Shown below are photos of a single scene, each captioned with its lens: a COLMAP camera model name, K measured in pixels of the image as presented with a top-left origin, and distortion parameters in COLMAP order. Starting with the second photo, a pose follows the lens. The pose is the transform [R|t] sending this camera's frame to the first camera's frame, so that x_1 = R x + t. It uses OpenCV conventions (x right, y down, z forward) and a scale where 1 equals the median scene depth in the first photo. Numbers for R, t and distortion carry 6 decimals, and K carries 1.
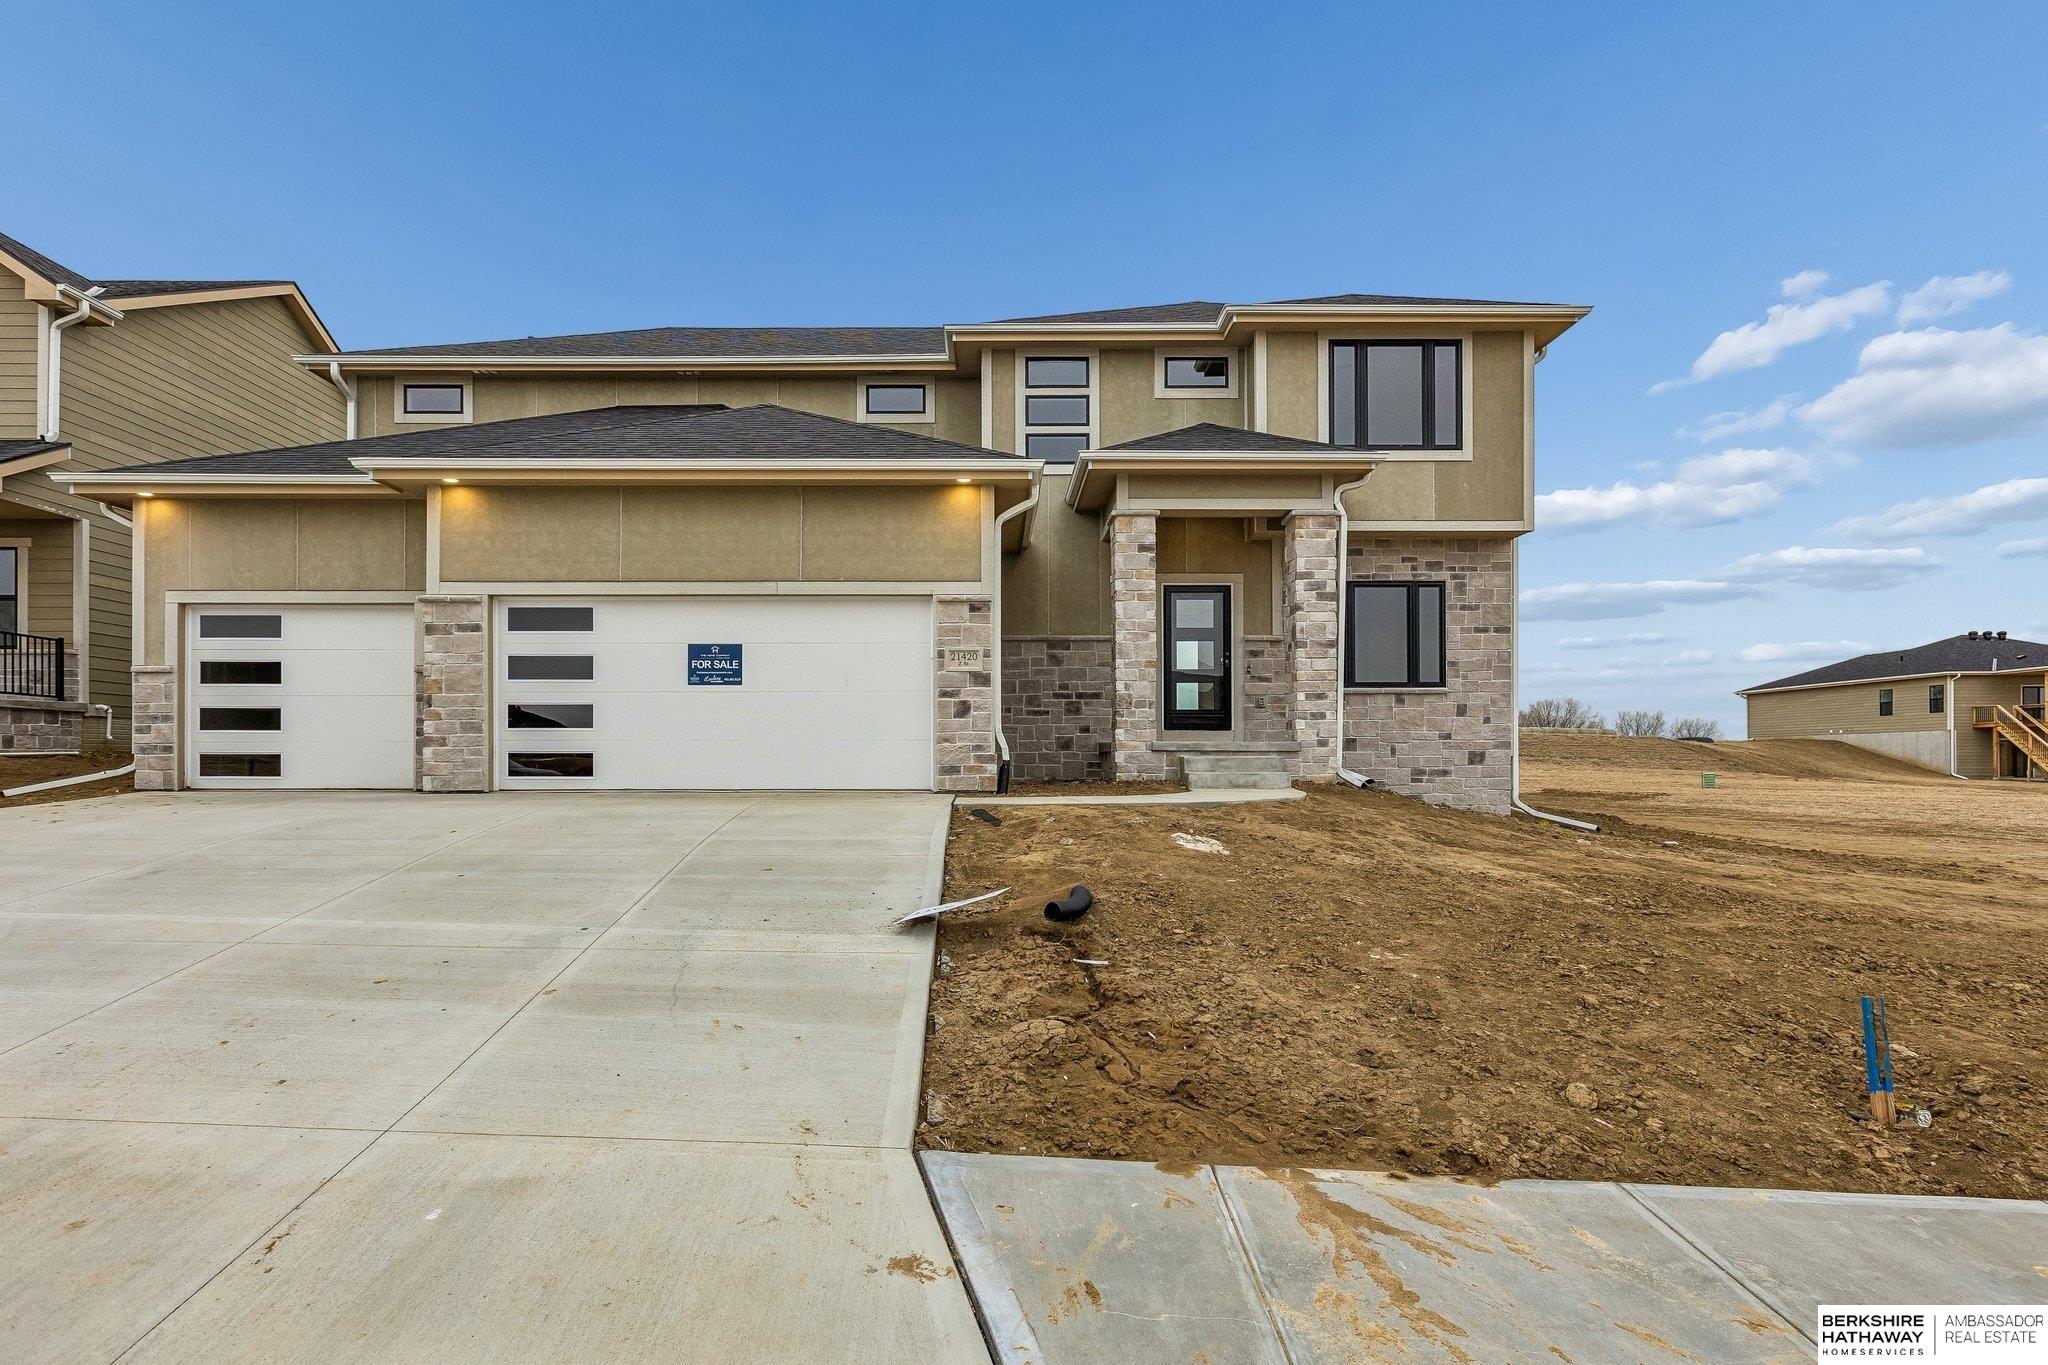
lens RADIAL K [[1086.2, 0, 1020.6], [0, 1086.2, 757.8], [0, 0, 1]] dist [0.001164, 0.000332]
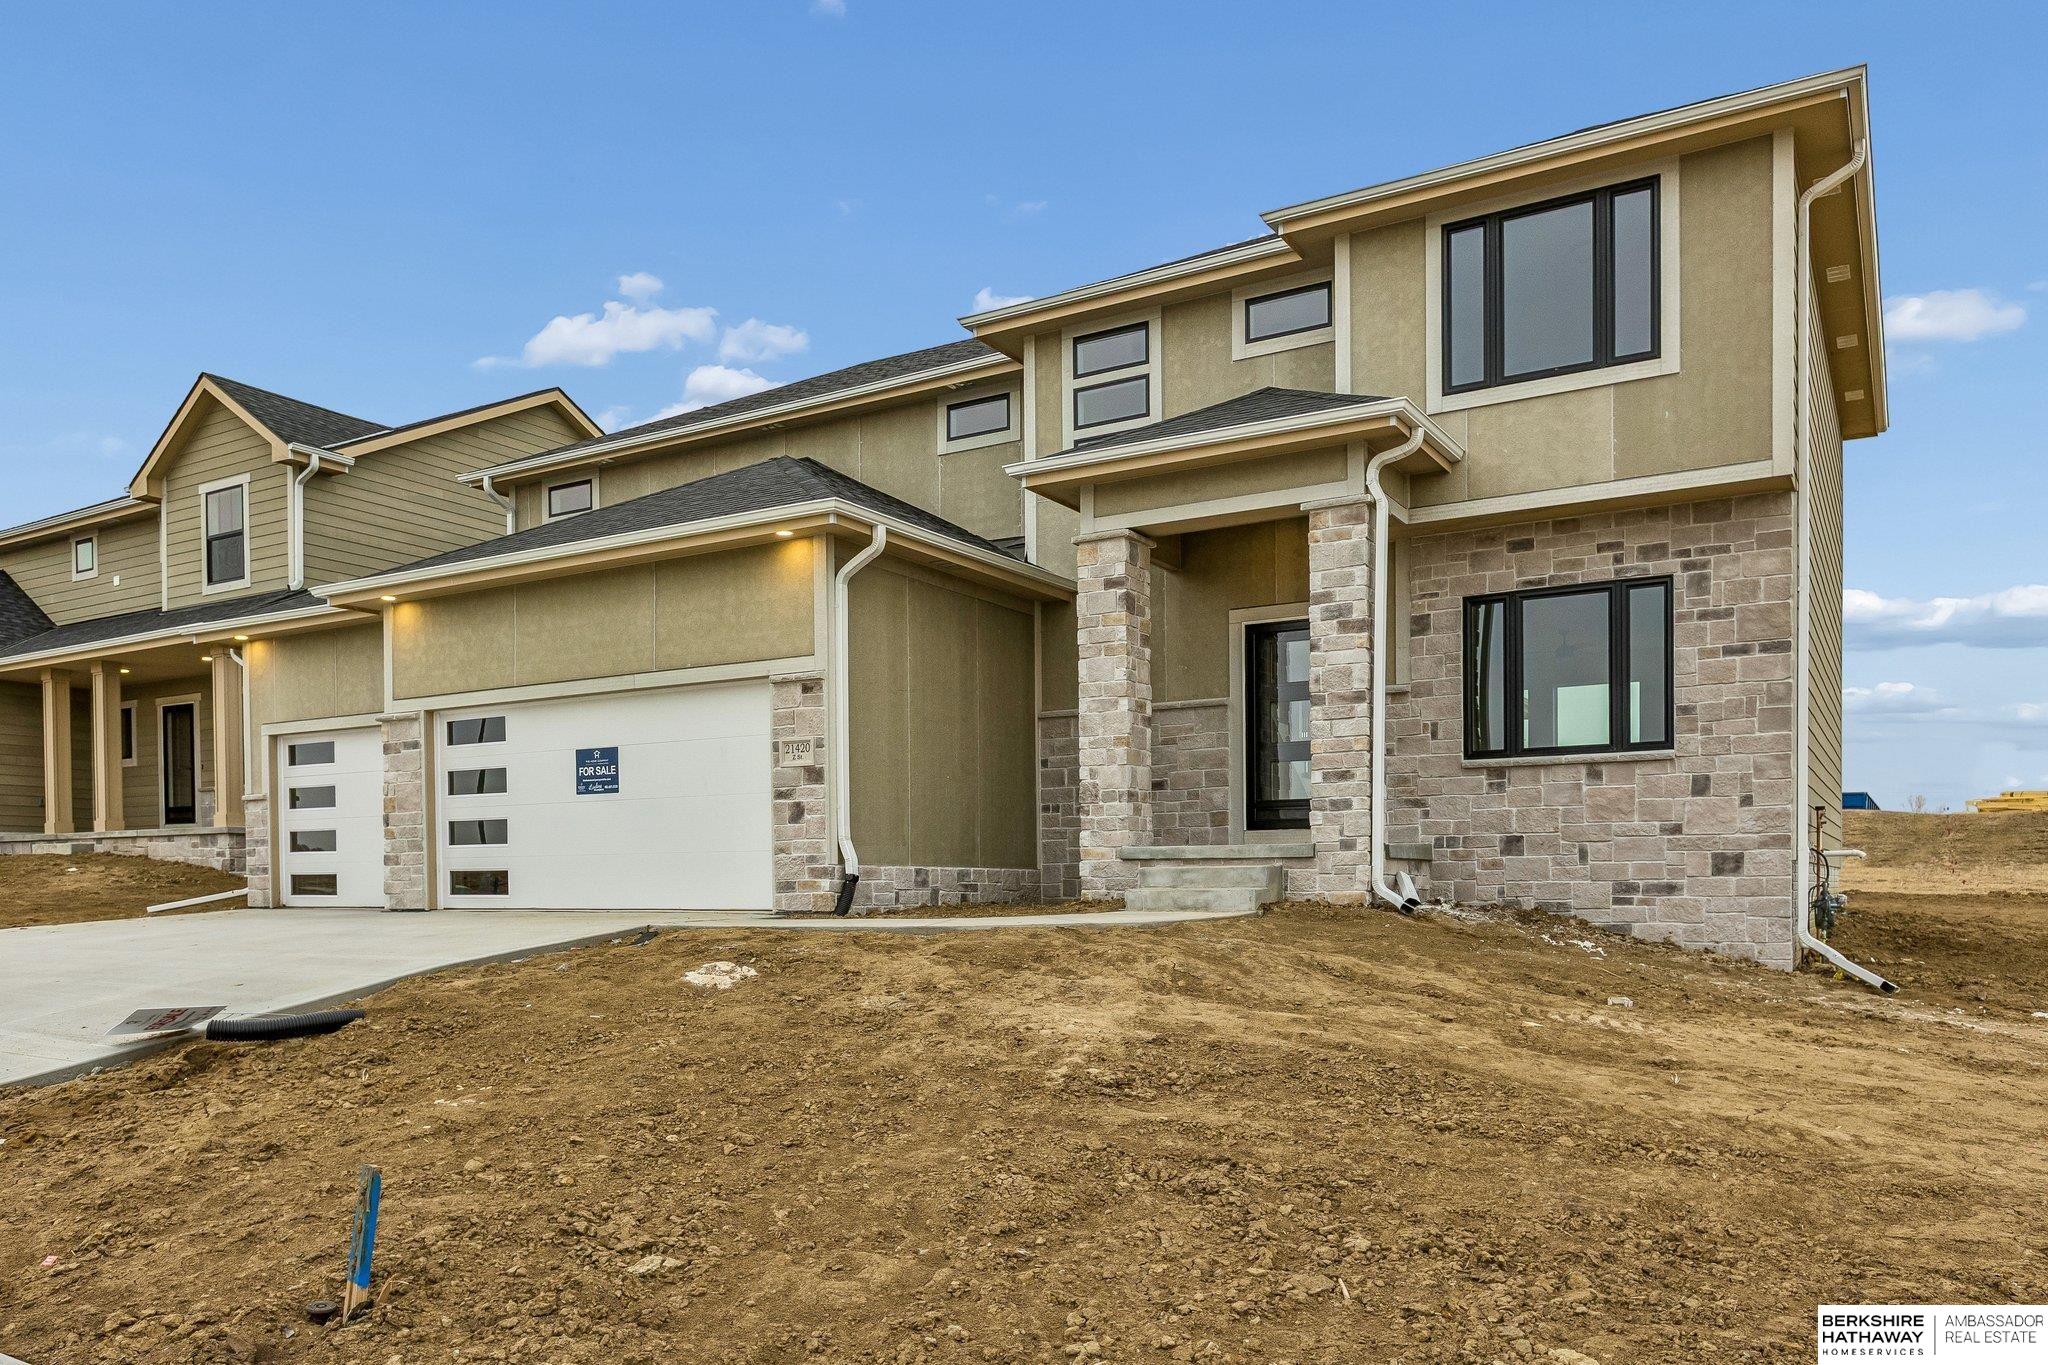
lens RADIAL K [[1487.2, 0, 1025.5], [0, 1487.2, 913.4], [0, 0, 1]] dist [0.002951, -0.000131]
pose [[0.856885, 0.005223, -0.515480, 0.582806], [0.008005, 0.999693, 0.023437, 0.005815], [0.515445, -0.024209, 0.856581, 0.104520]]
